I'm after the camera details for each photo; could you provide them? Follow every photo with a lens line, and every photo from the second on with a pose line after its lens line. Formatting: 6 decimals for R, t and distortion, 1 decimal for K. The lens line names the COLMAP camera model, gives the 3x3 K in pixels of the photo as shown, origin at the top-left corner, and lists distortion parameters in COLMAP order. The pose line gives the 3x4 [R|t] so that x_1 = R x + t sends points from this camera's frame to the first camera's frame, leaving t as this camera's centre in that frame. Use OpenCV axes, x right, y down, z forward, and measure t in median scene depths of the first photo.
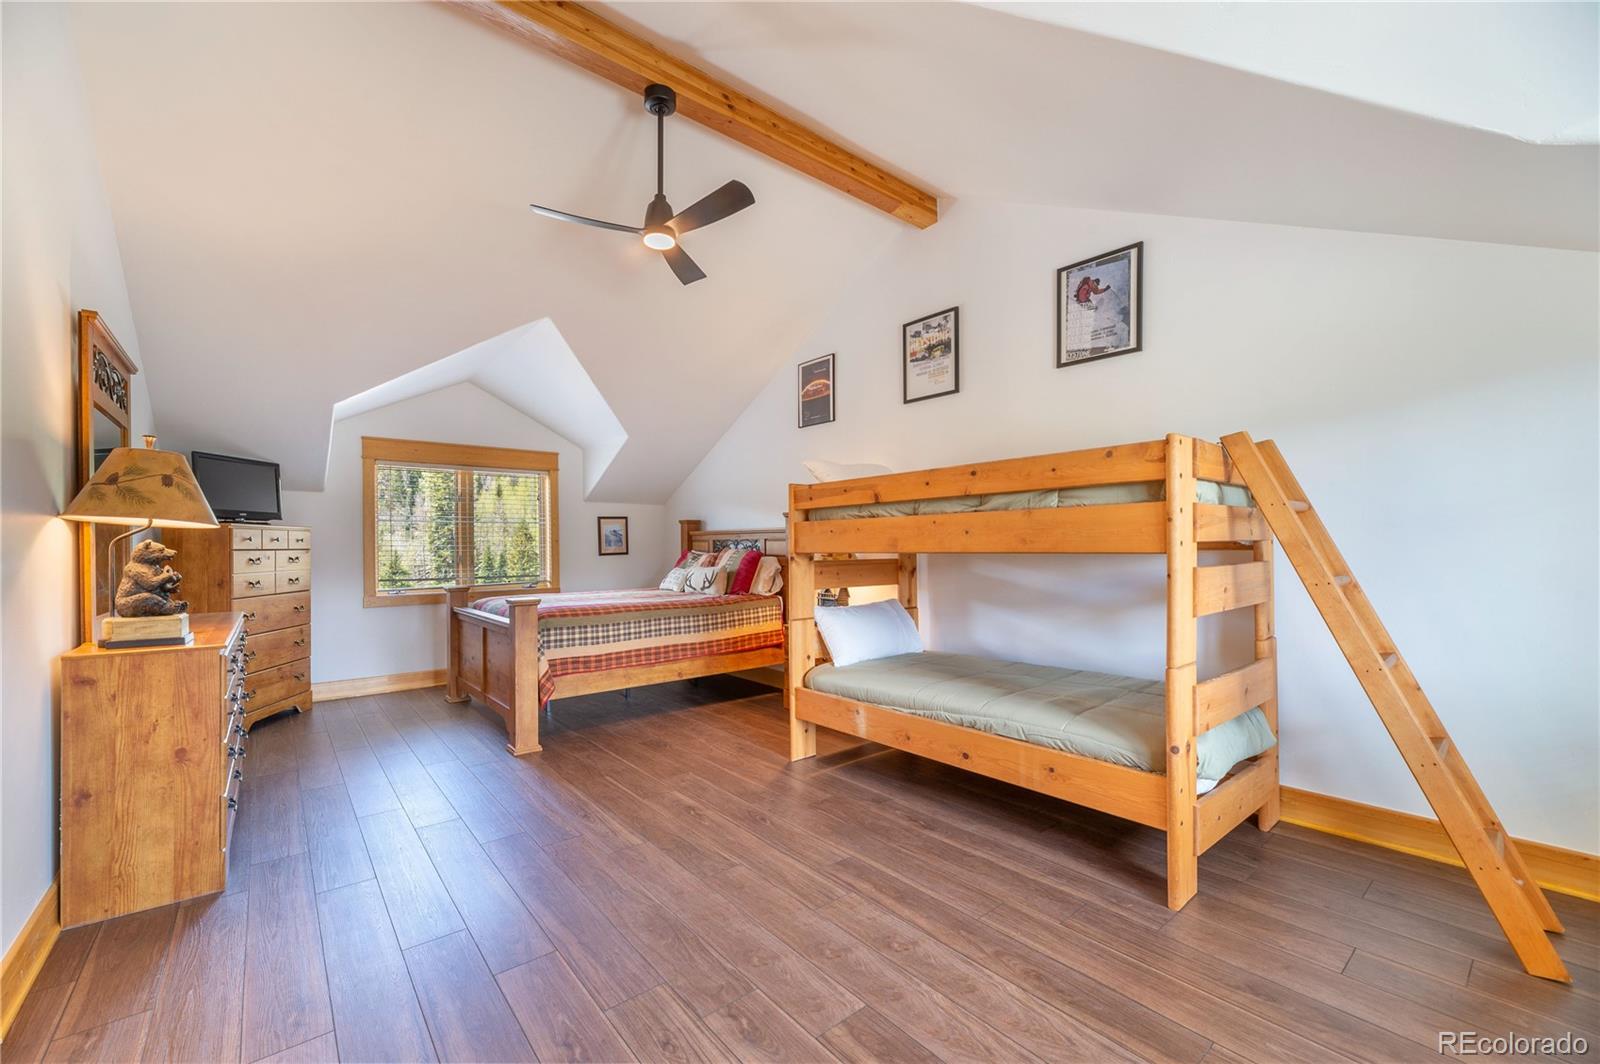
lens RADIAL K [[641.3, 0, 796.0], [0, 641.3, 542.3], [0, 0, 1]] dist [-0.000234, -0.000249]
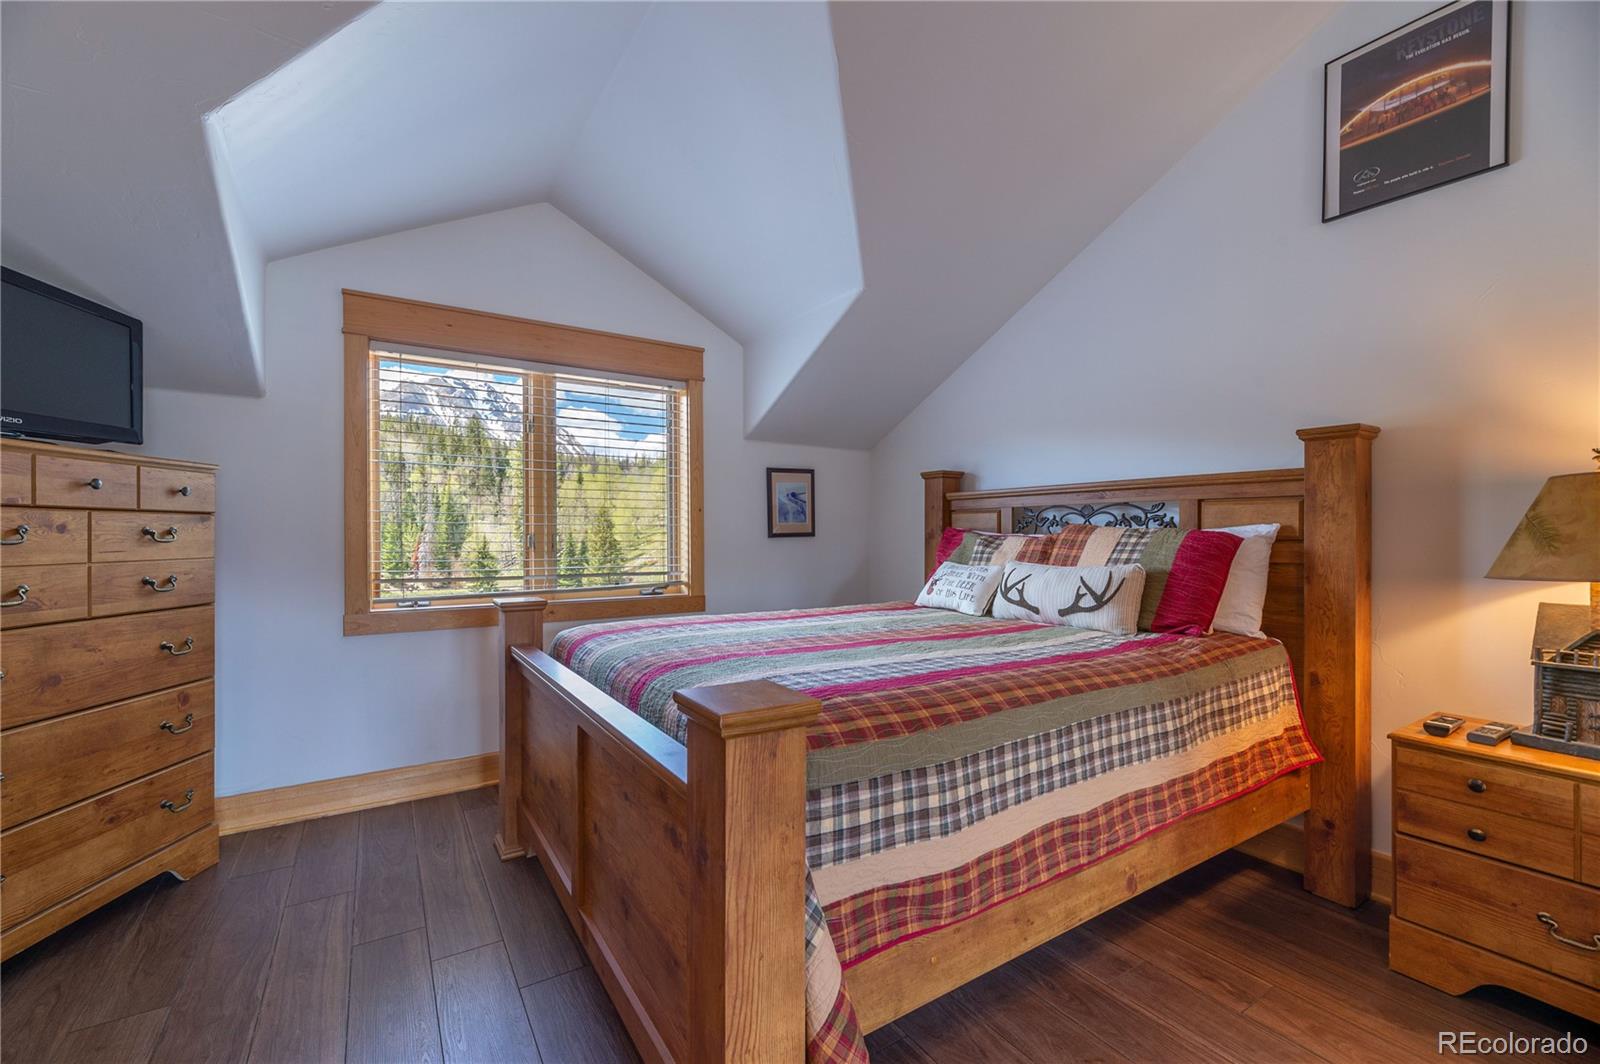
lens RADIAL K [[669.0, 0, 800.0], [0, 669.0, 532.0], [0, 0, 1]] dist [-0.001182, -0.000205]
pose [[0.993222, 0.007841, -0.115969, -0.275460], [-0.007613, 0.999968, 0.002414, 0.018467], [0.115985, -0.001515, 0.993250, 0.549341]]
